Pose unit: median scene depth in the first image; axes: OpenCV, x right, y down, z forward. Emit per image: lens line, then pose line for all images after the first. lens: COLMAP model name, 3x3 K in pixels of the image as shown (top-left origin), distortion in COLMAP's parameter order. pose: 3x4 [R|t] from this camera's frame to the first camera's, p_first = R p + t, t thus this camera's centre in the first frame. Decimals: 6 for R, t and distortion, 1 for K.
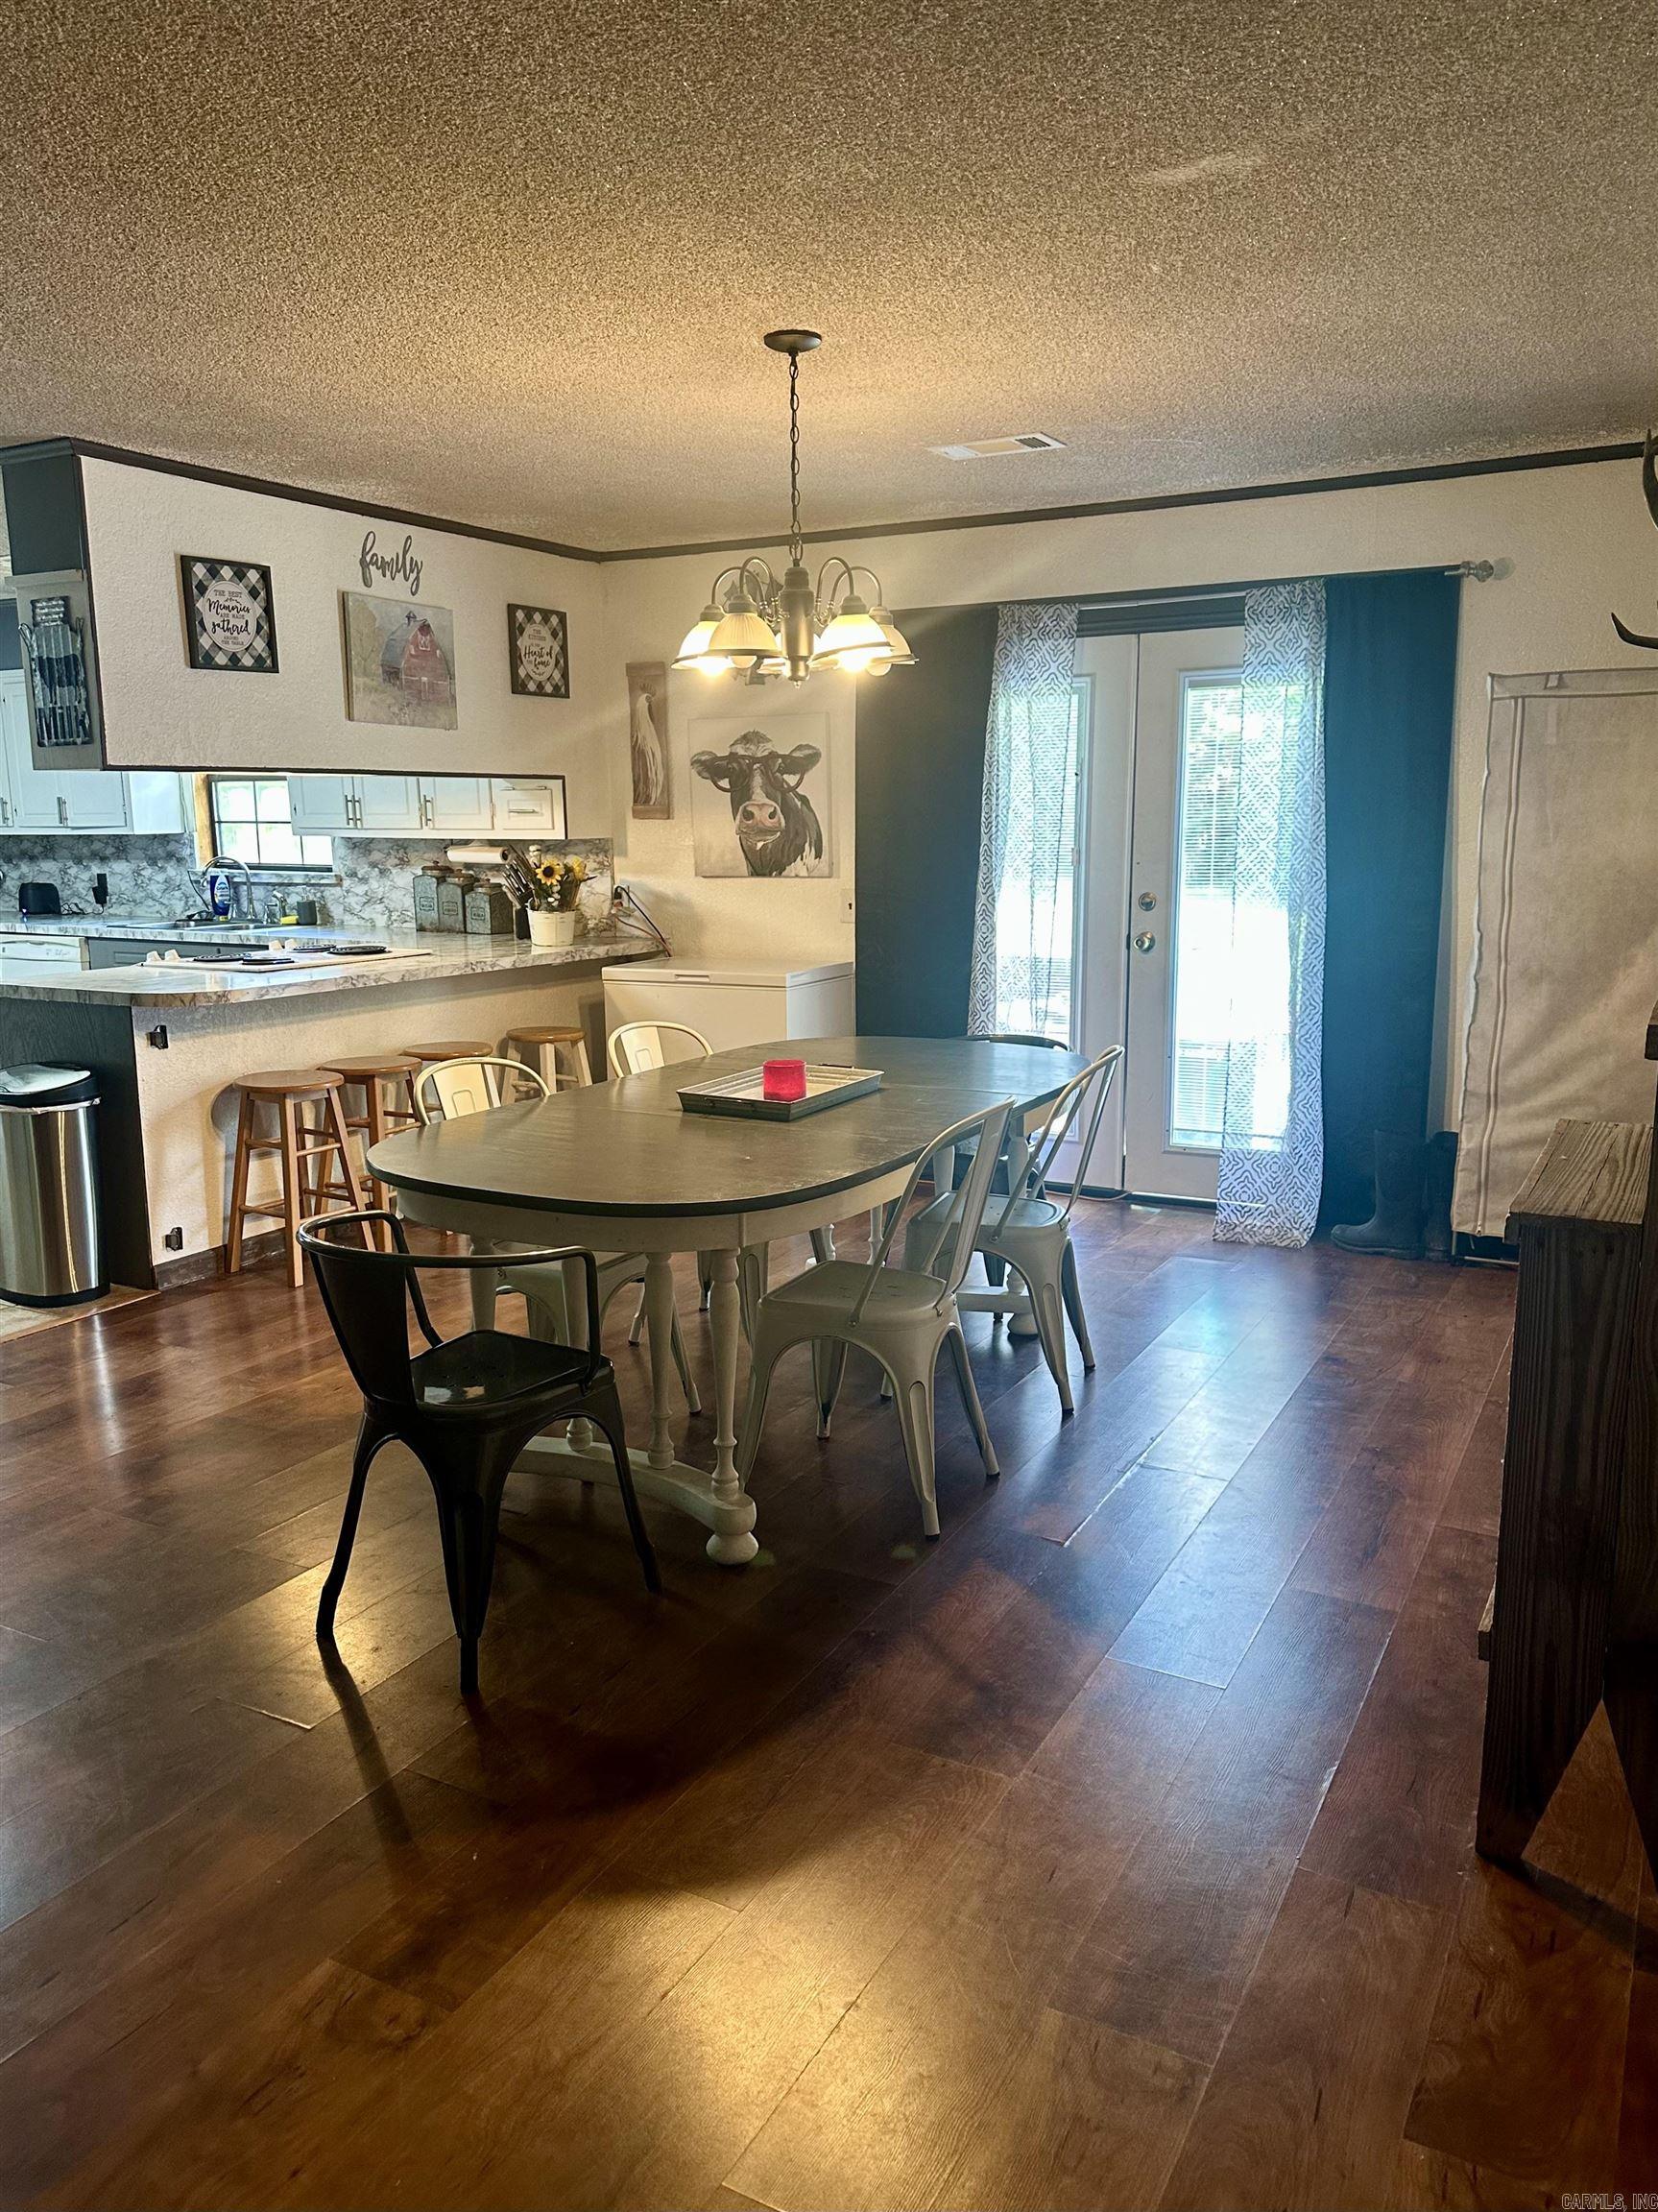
lens RADIAL K [[1609.6, 0, 822.8], [0, 1609.6, 1103.1], [0, 0, 1]] dist [0.168599, -0.343569]
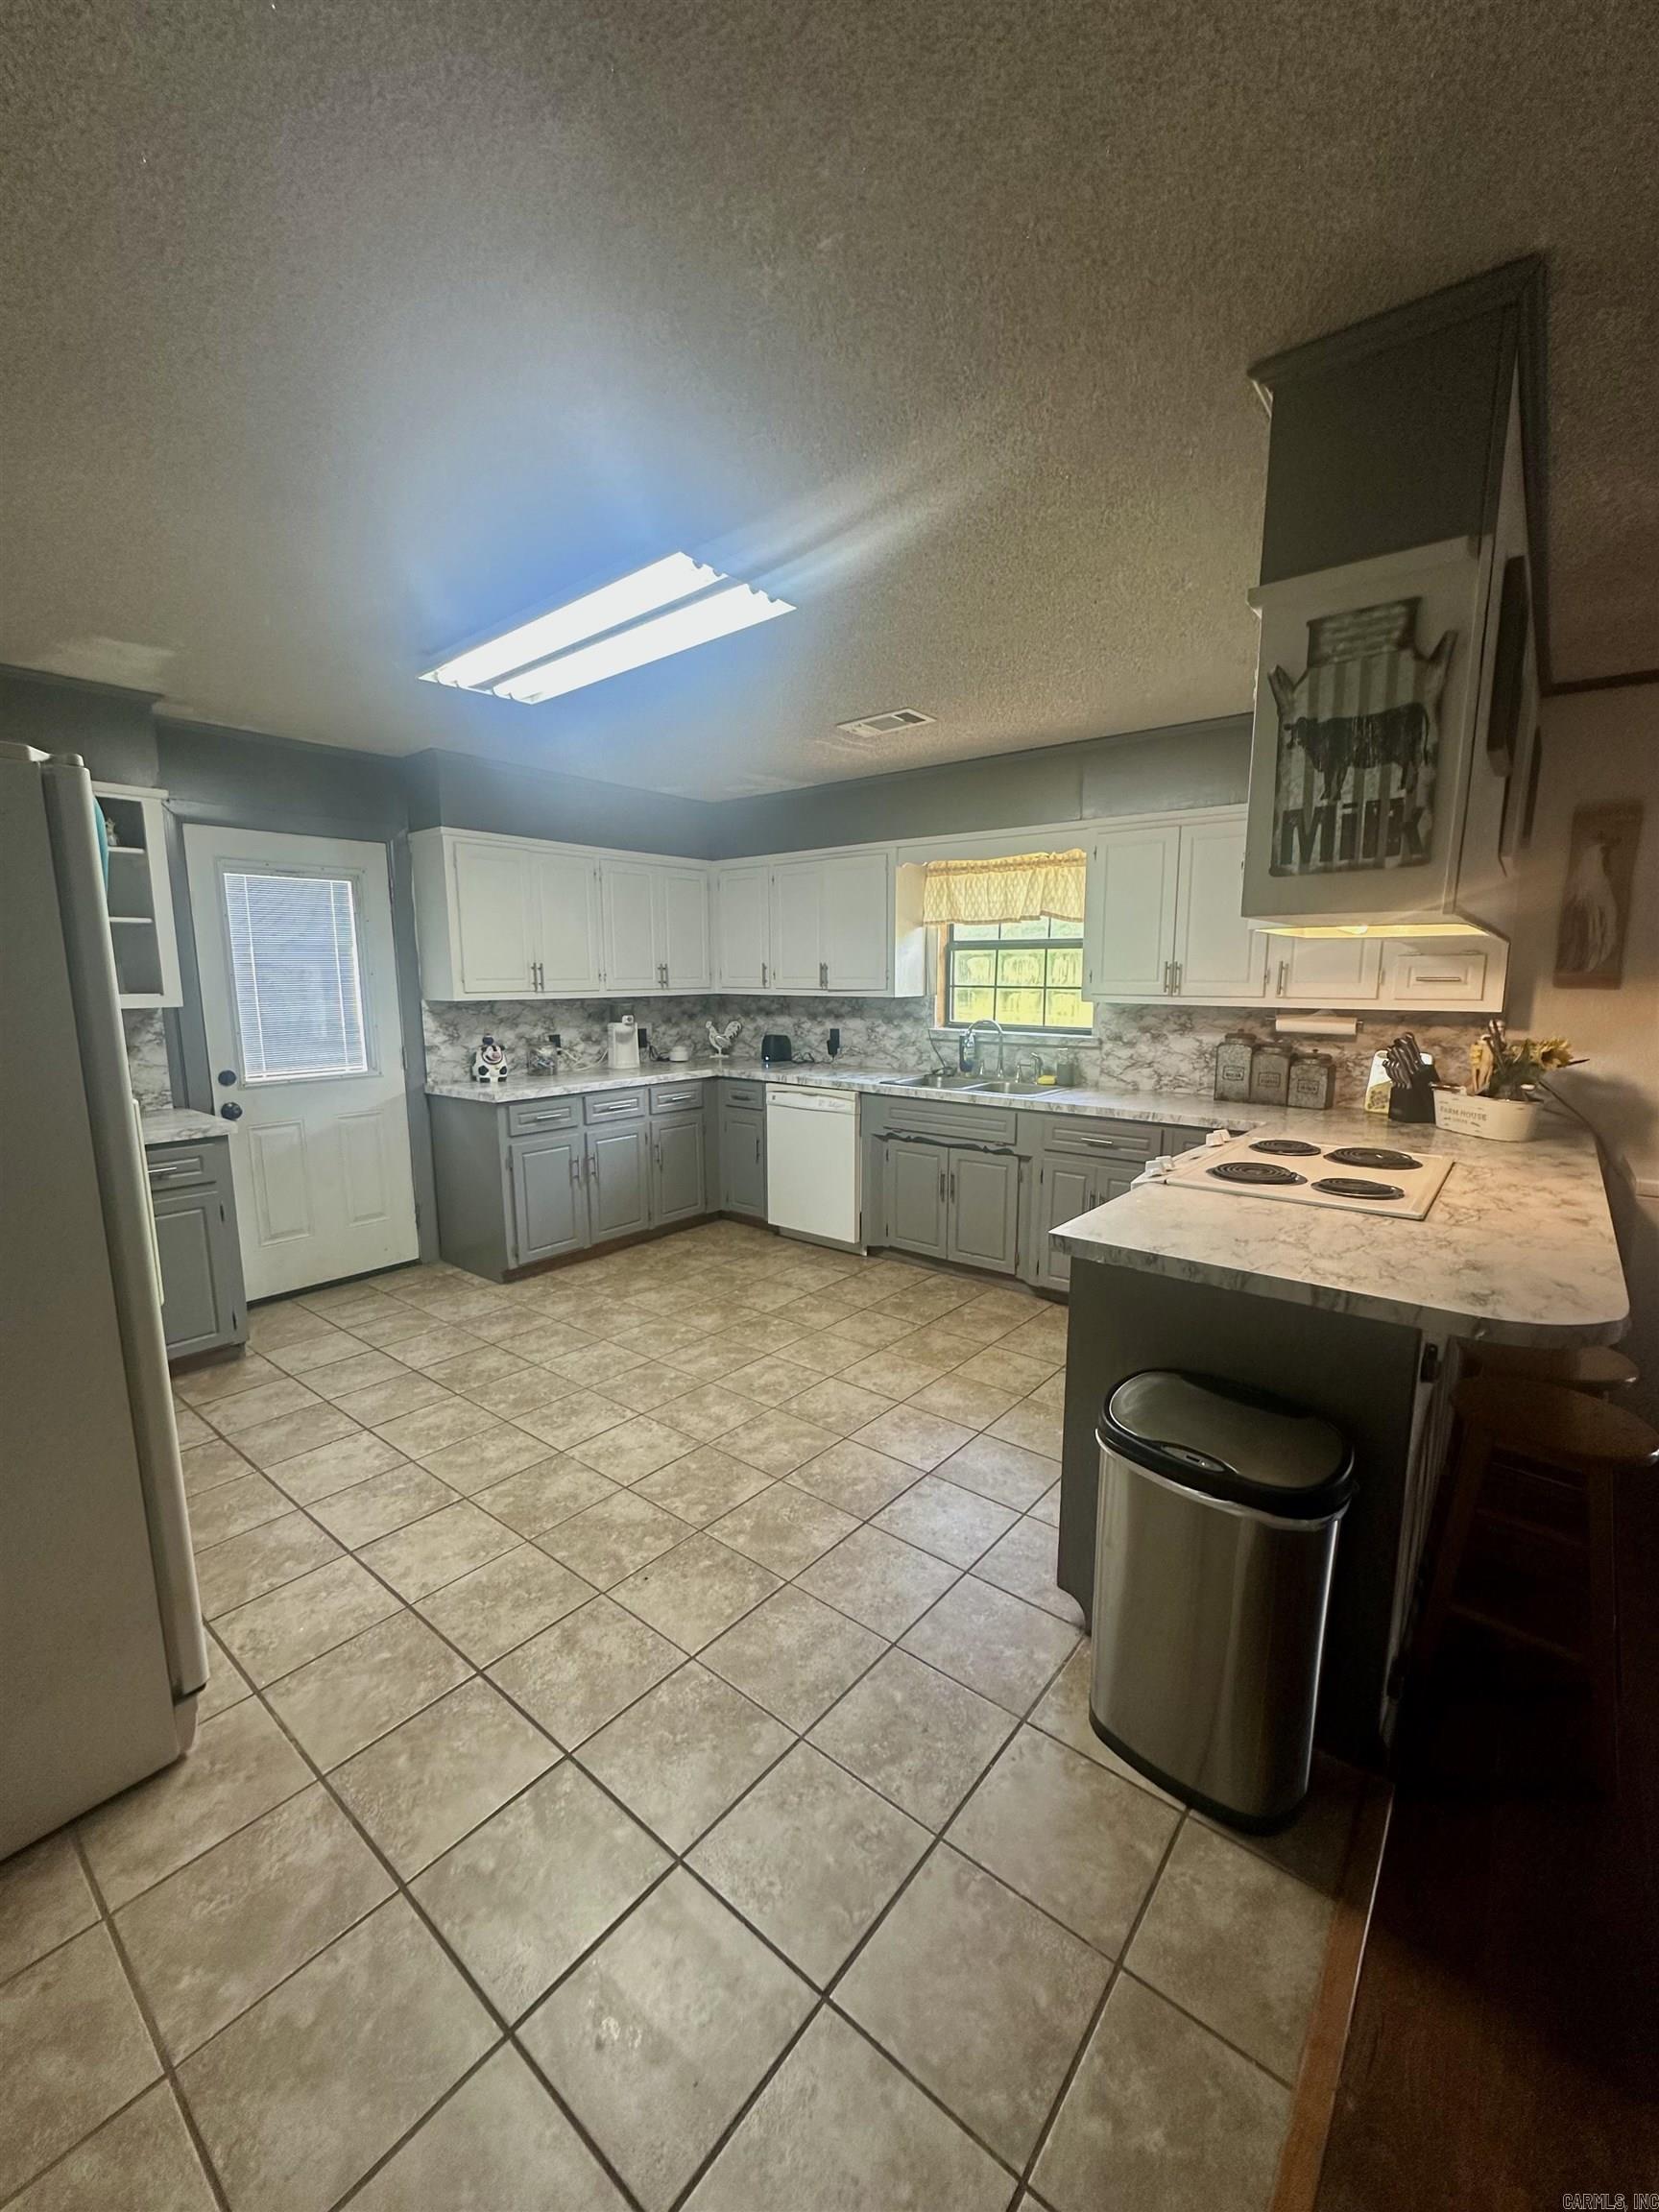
lens RADIAL K [[890.2, 0, 824.2], [0, 890.2, 1103.7], [0, 0, 1]] dist [-0.001138, 0.000337]
pose [[0.983755, 0.035505, -0.175969, -0.416214], [-0.041119, 0.998752, -0.028360, -0.085118], [0.174742, 0.035134, 0.983987, 0.471895]]
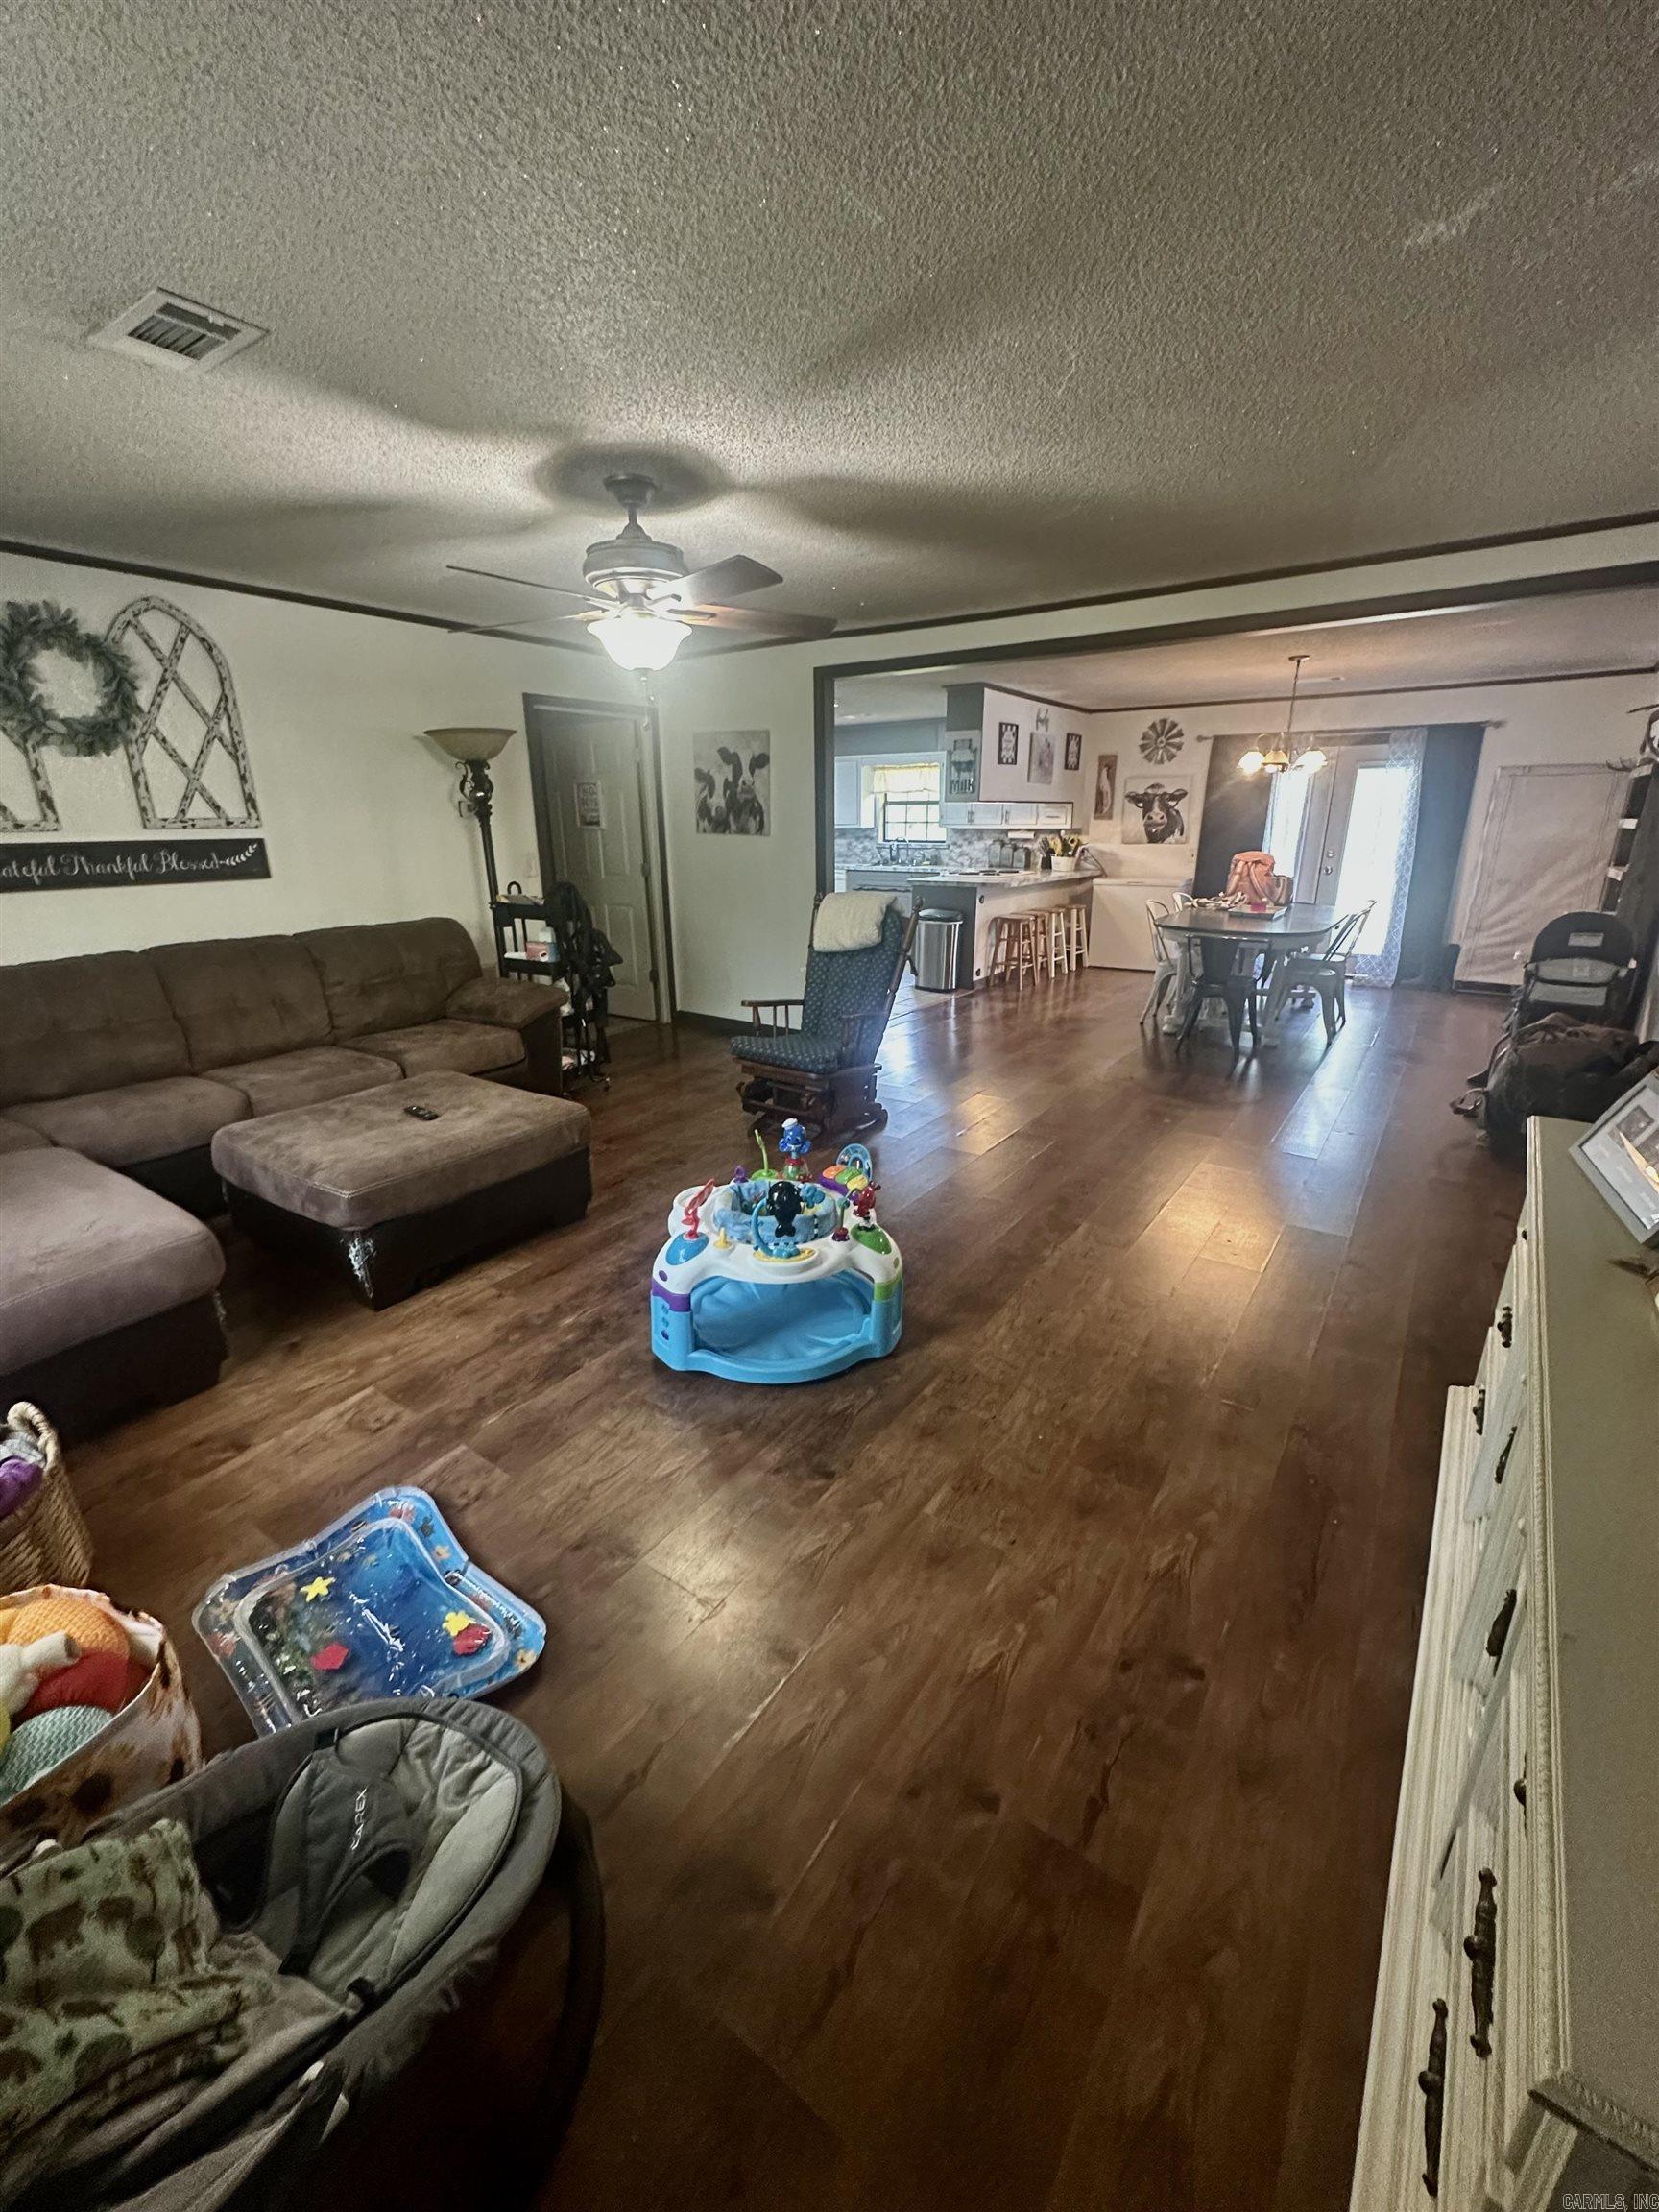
lens RADIAL K [[886.7, 0, 829.9], [0, 886.7, 1107.6], [0, 0, 1]] dist [-0.005153, 0.001498]
pose [[0.994002, 0.036341, -0.103146, -0.364115], [-0.021748, 0.990021, 0.139234, 0.080436], [0.107176, -0.136155, 0.984873, -0.435322]]
